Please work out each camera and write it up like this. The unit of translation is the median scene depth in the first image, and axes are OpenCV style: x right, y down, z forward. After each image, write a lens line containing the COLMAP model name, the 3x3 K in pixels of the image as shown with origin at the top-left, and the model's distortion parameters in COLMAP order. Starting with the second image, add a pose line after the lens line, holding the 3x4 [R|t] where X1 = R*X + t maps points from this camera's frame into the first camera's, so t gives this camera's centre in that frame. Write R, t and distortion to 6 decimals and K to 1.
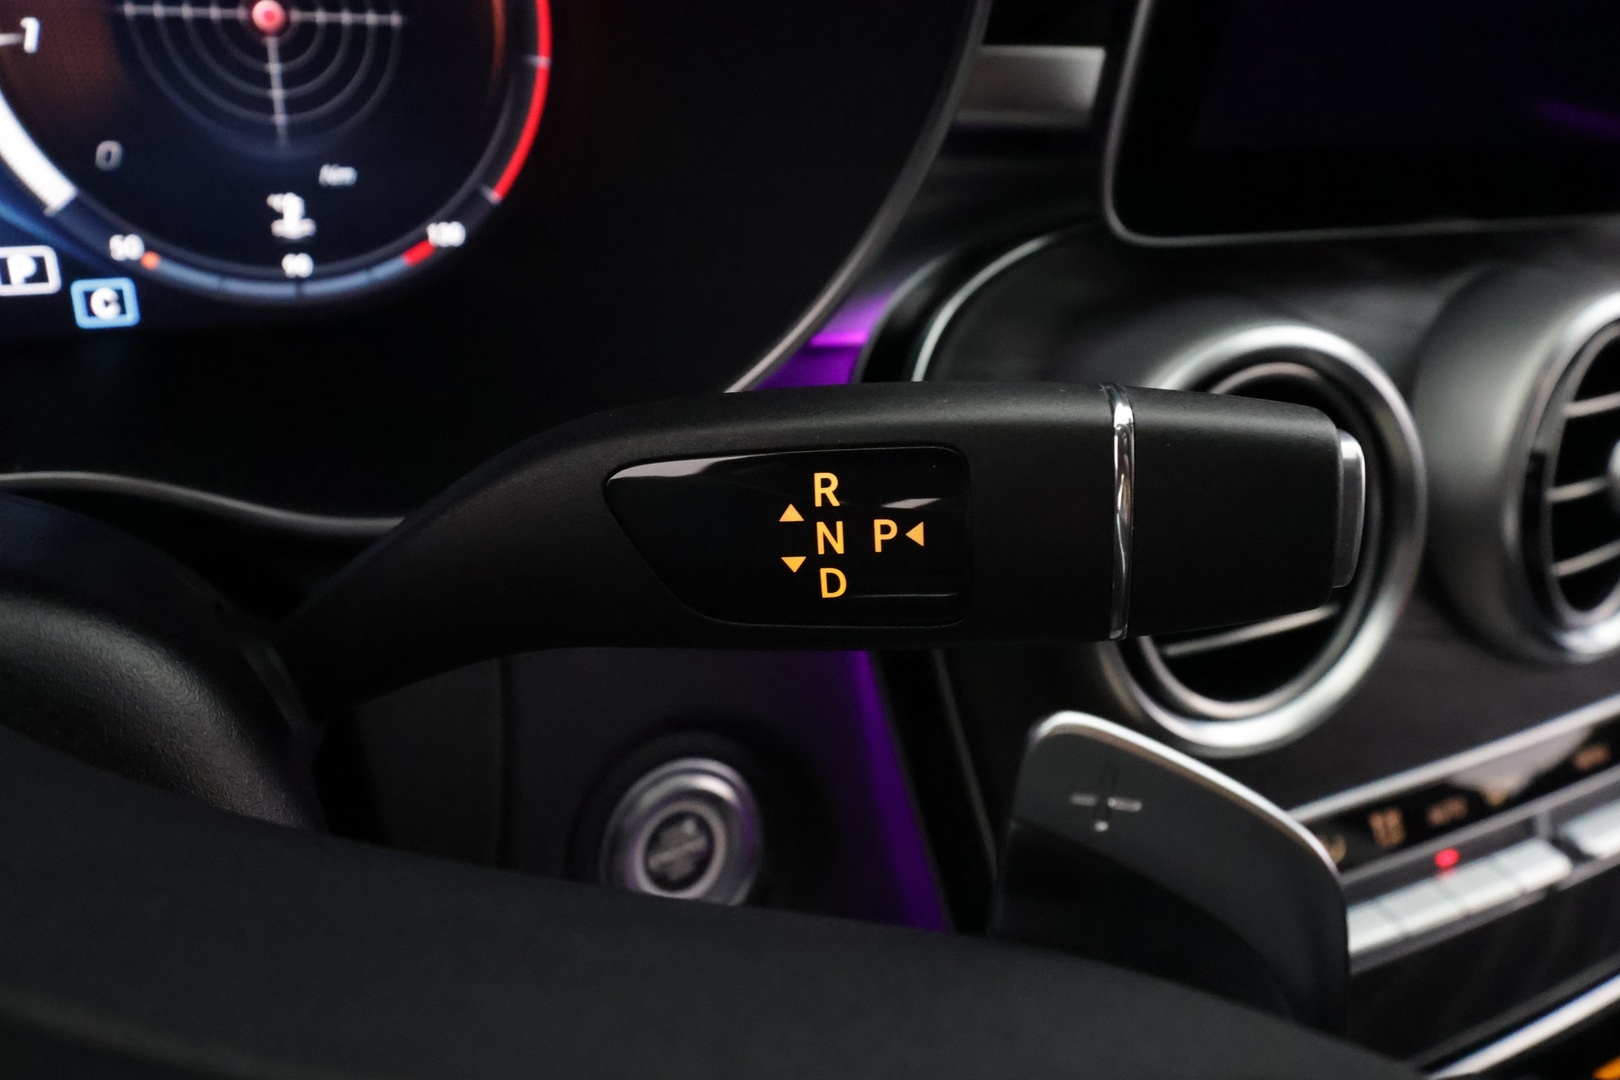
lens RADIAL K [[1313.1, 0, 823.9], [0, 1313.1, 543.2], [0, 0, 1]] dist [0.009414, -0.006472]
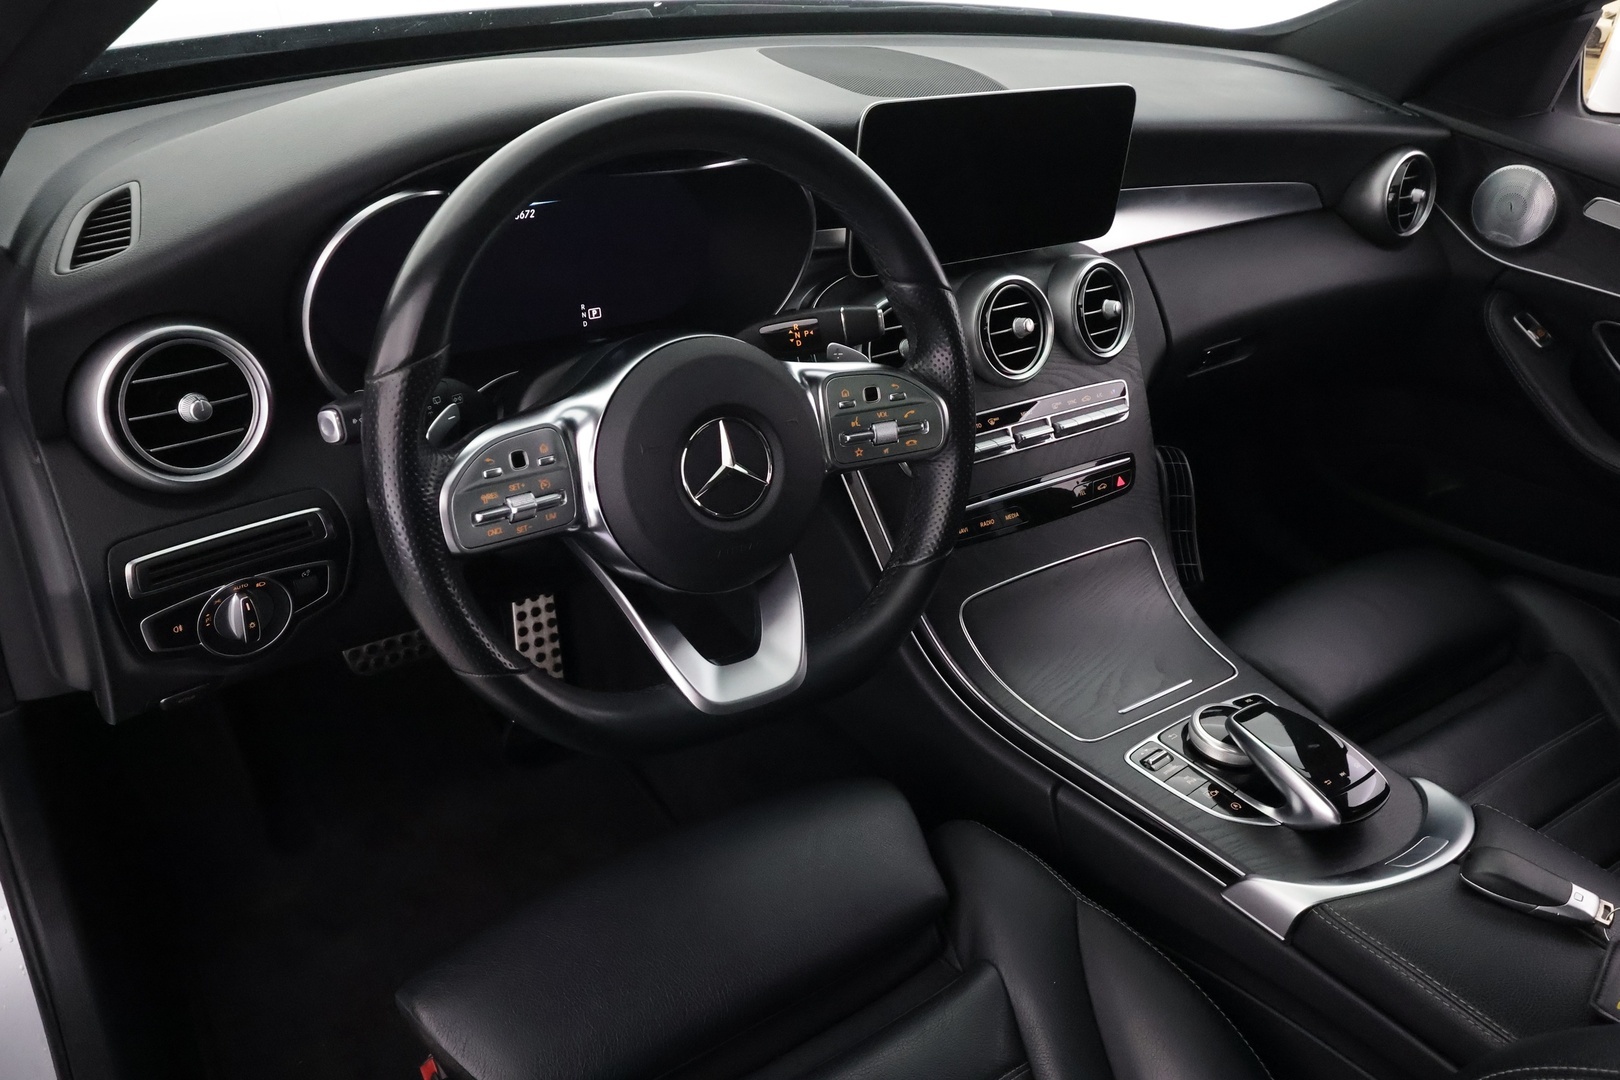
lens RADIAL K [[1313.1, 0, 850.4], [0, 1313.1, 528.8], [0, 0, 1]] dist [0.009414, -0.006472]
pose [[0.990126, -0.119736, 0.072900, -0.181477], [0.122240, 0.992019, -0.030909, 0.660604], [-0.068618, 0.039515, 0.996860, -3.010302]]
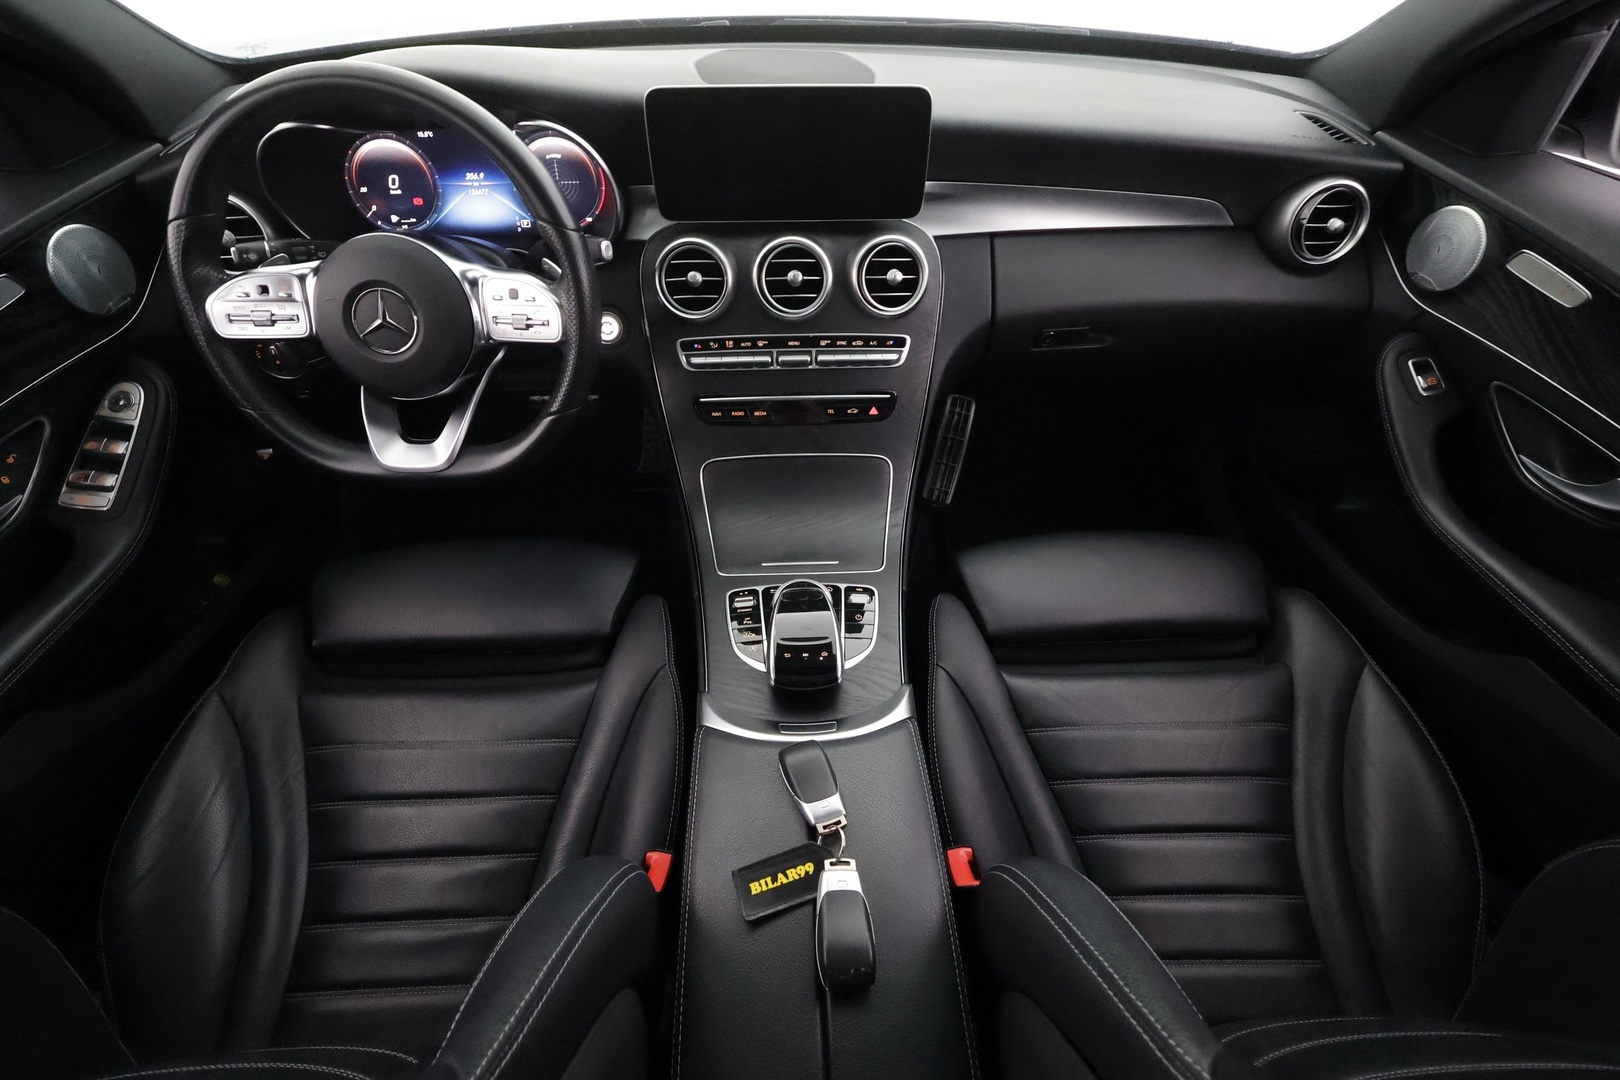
lens RADIAL K [[757.4, 0, 813.8], [0, 757.4, 547.8], [0, 0, 1]] dist [-0.002754, -0.000260]
pose [[0.888814, 0.194616, -0.414890, 2.484143], [-0.131534, 0.975591, 0.175846, 0.506952], [0.438986, -0.101722, 0.892717, -1.863903]]
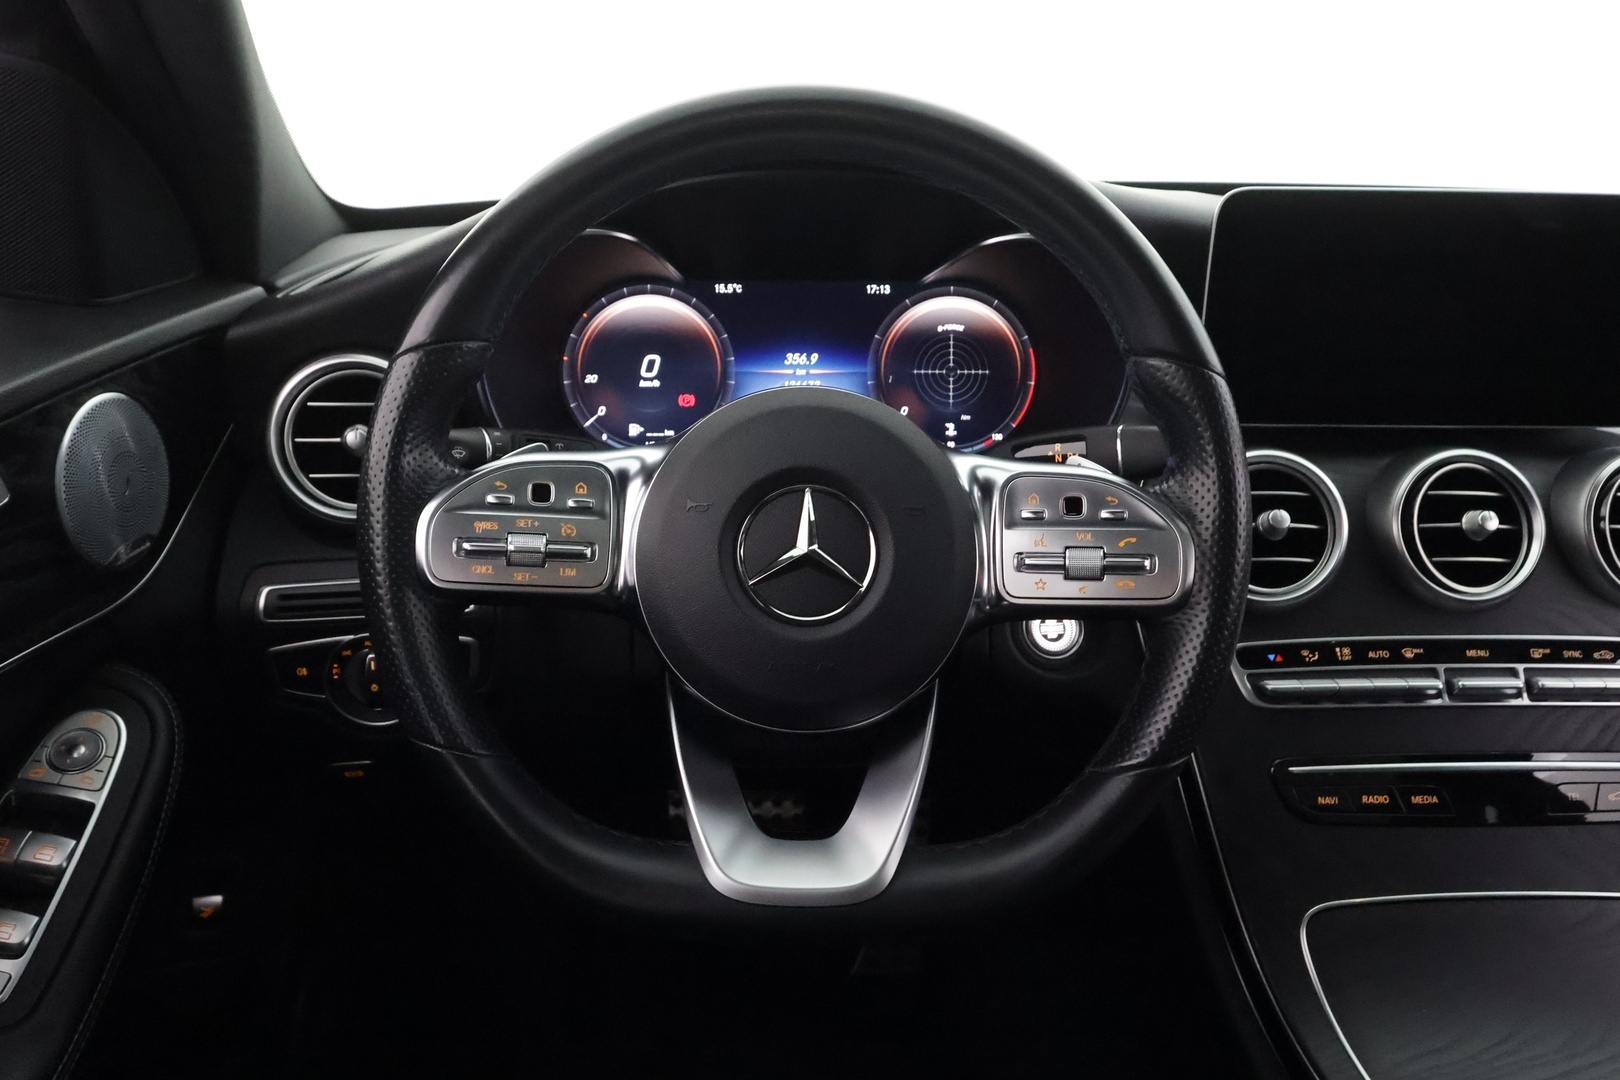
lens RADIAL K [[1313.1, 0, 800.7], [0, 1313.1, 531.5], [0, 0, 1]] dist [0.009414, -0.006472]
pose [[0.890104, -0.004743, -0.455732, 0.763102], [-0.137112, 0.950835, -0.277694, 0.969416], [0.434643, 0.309663, 0.845692, -1.878643]]
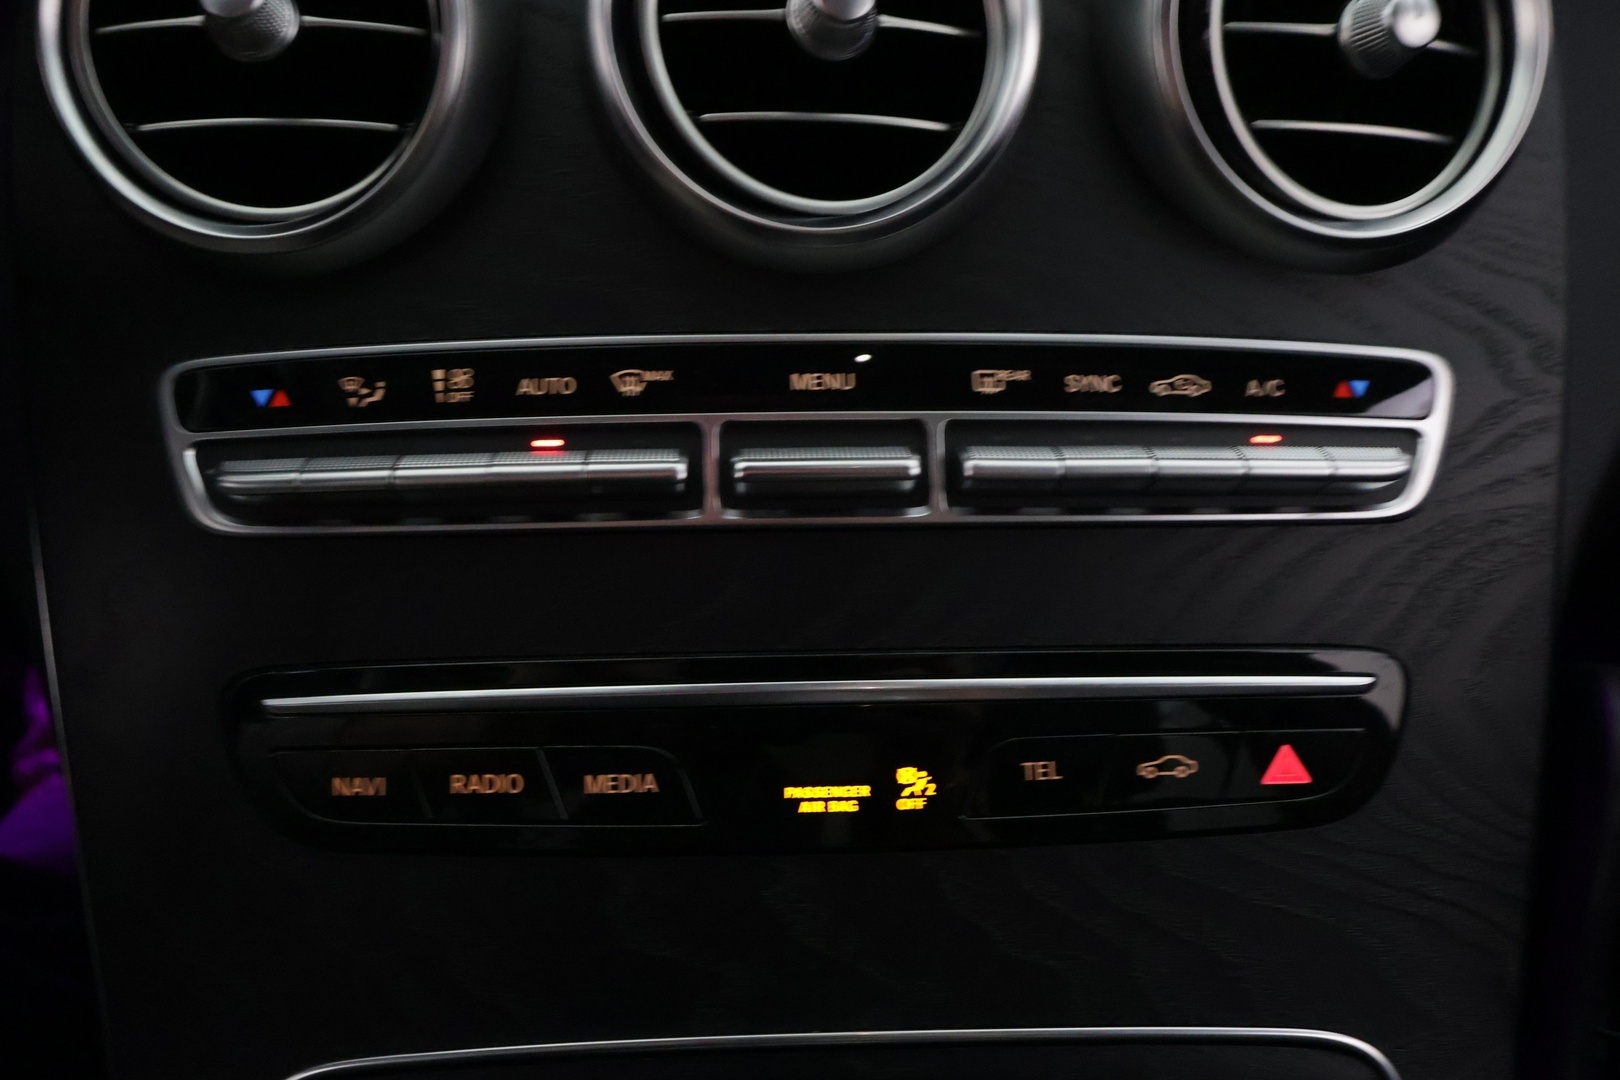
lens RADIAL K [[1313.1, 0, 812.3], [0, 1313.1, 544.8], [0, 0, 1]] dist [0.009414, -0.006472]
pose [[0.889824, 0.071033, -0.450742, 1.245970], [-0.131488, 0.985824, -0.104218, 0.453388], [0.436950, 0.152003, 0.886550, 0.392075]]
